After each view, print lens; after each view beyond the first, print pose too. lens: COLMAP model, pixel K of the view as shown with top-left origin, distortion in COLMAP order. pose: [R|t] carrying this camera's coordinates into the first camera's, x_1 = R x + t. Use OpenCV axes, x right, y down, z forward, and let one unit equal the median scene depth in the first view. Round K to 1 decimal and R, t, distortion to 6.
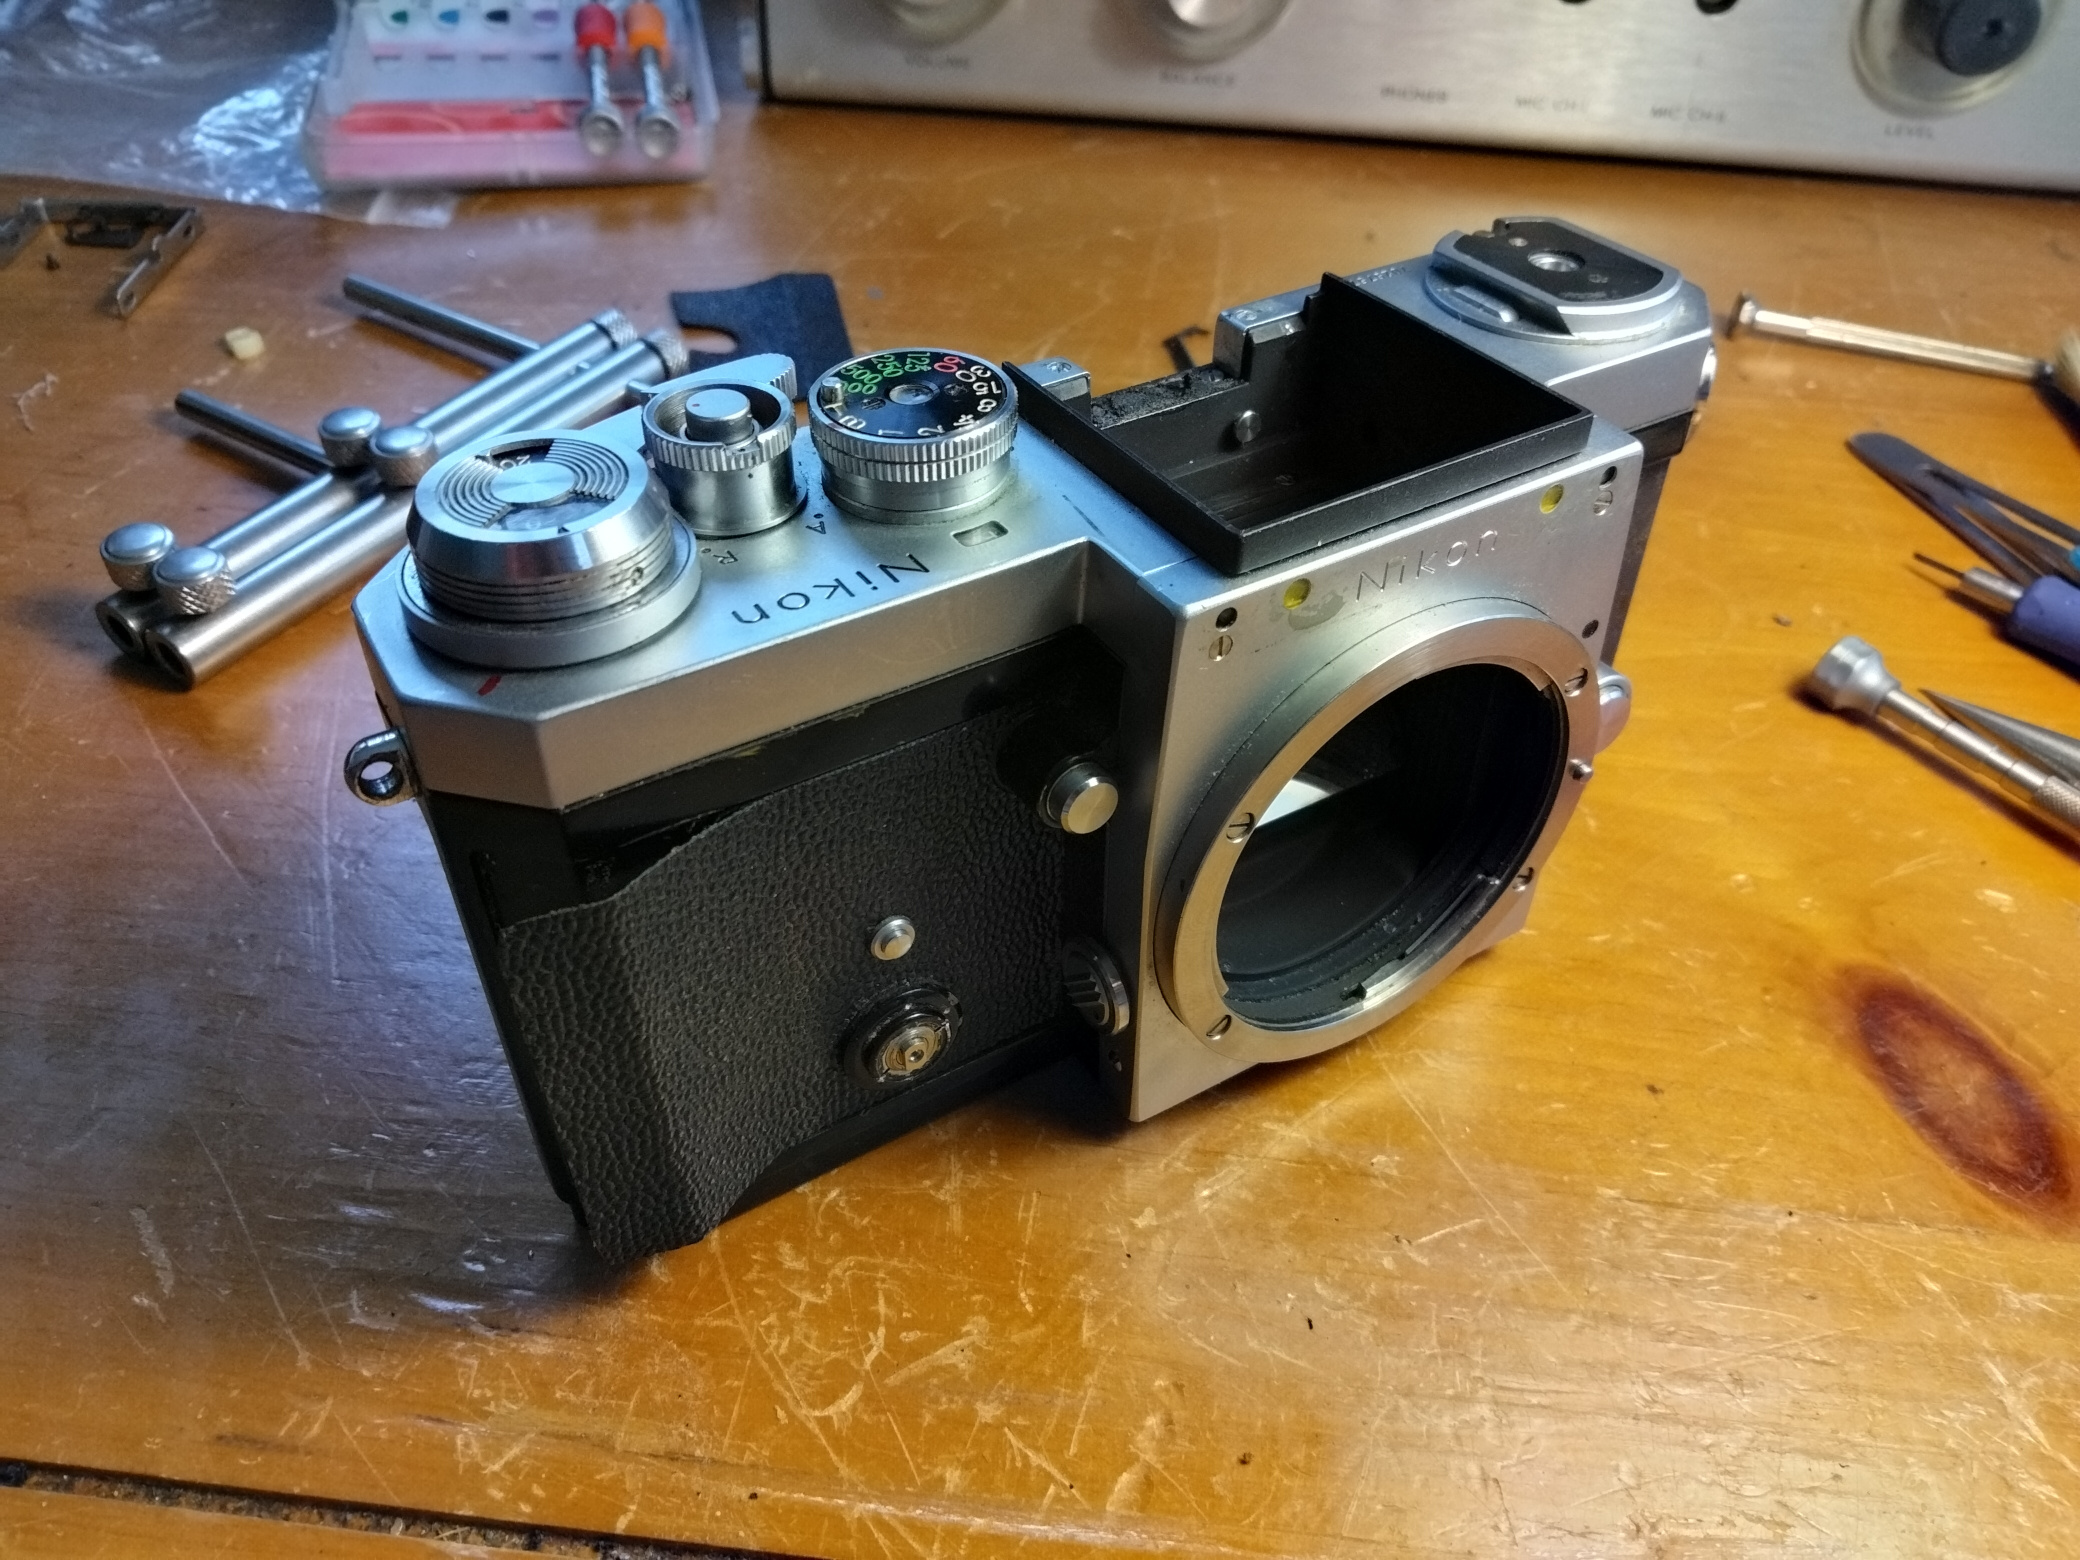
lens RADIAL K [[1625.0, 0, 968.5], [0, 1625.0, 780.7], [0, 0, 1]] dist [-0.043738, -0.009291]
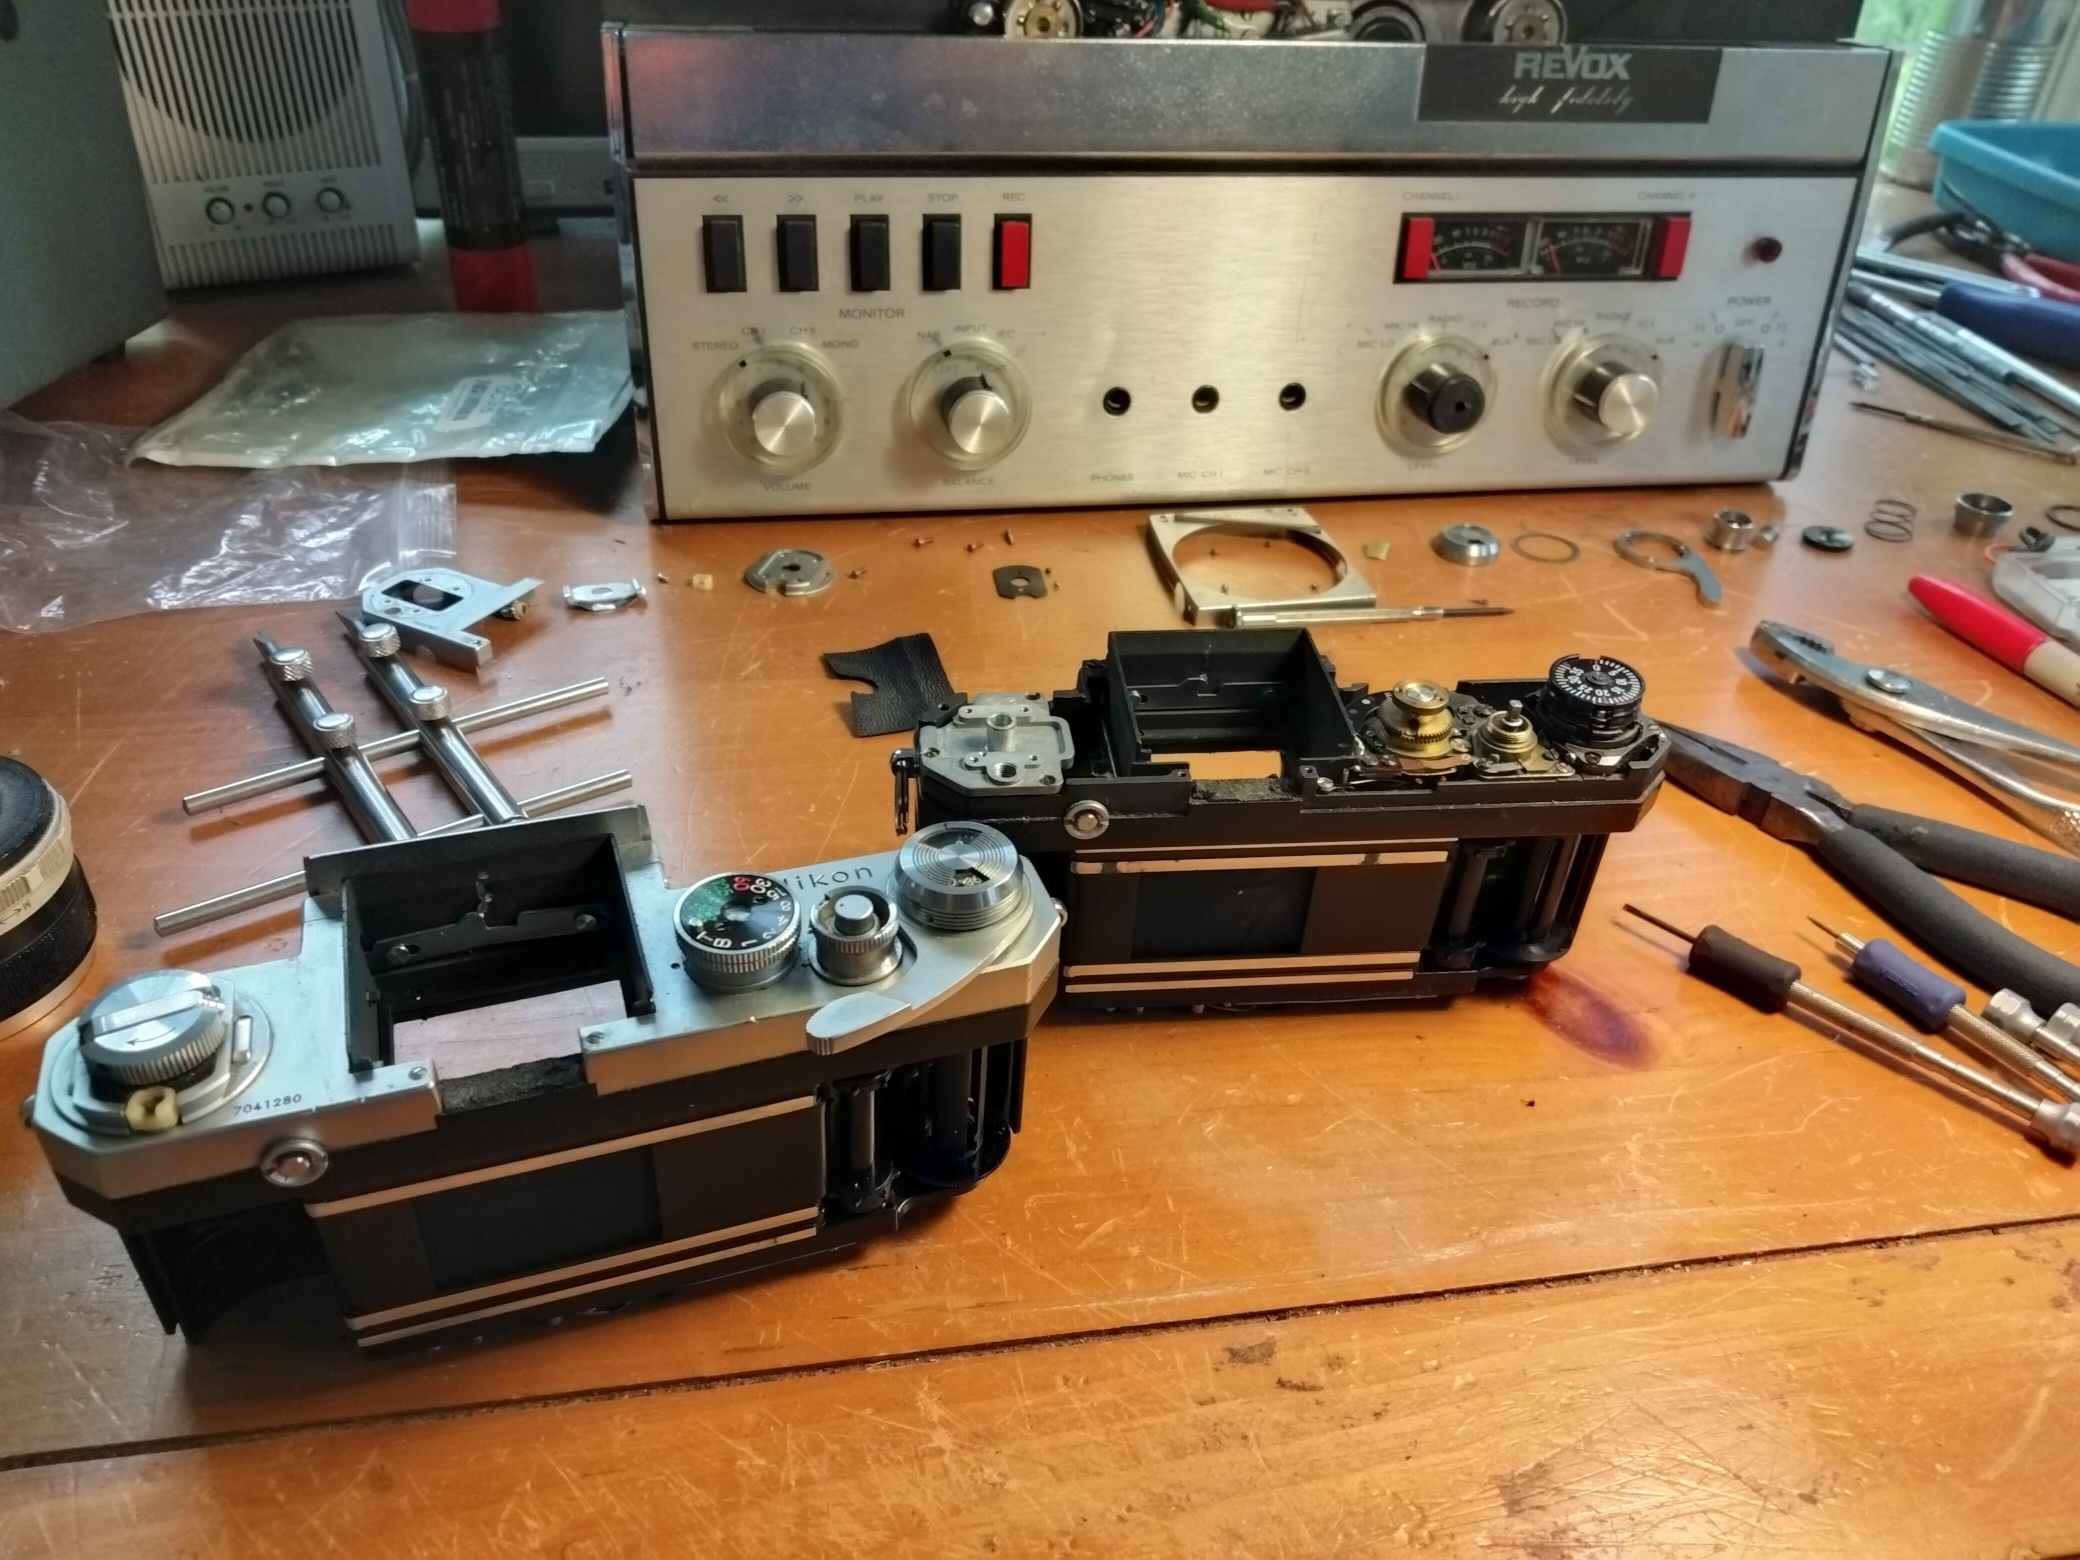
lens RADIAL K [[1625.0, 0, 968.5], [0, 1625.0, 780.7], [0, 0, 1]] dist [-0.043738, -0.009291]
pose [[0.964737, -0.137269, 0.224590, -0.451799], [0.173869, 0.972935, -0.152207, 0.104677], [-0.197618, 0.185889, 0.962493, -0.735767]]
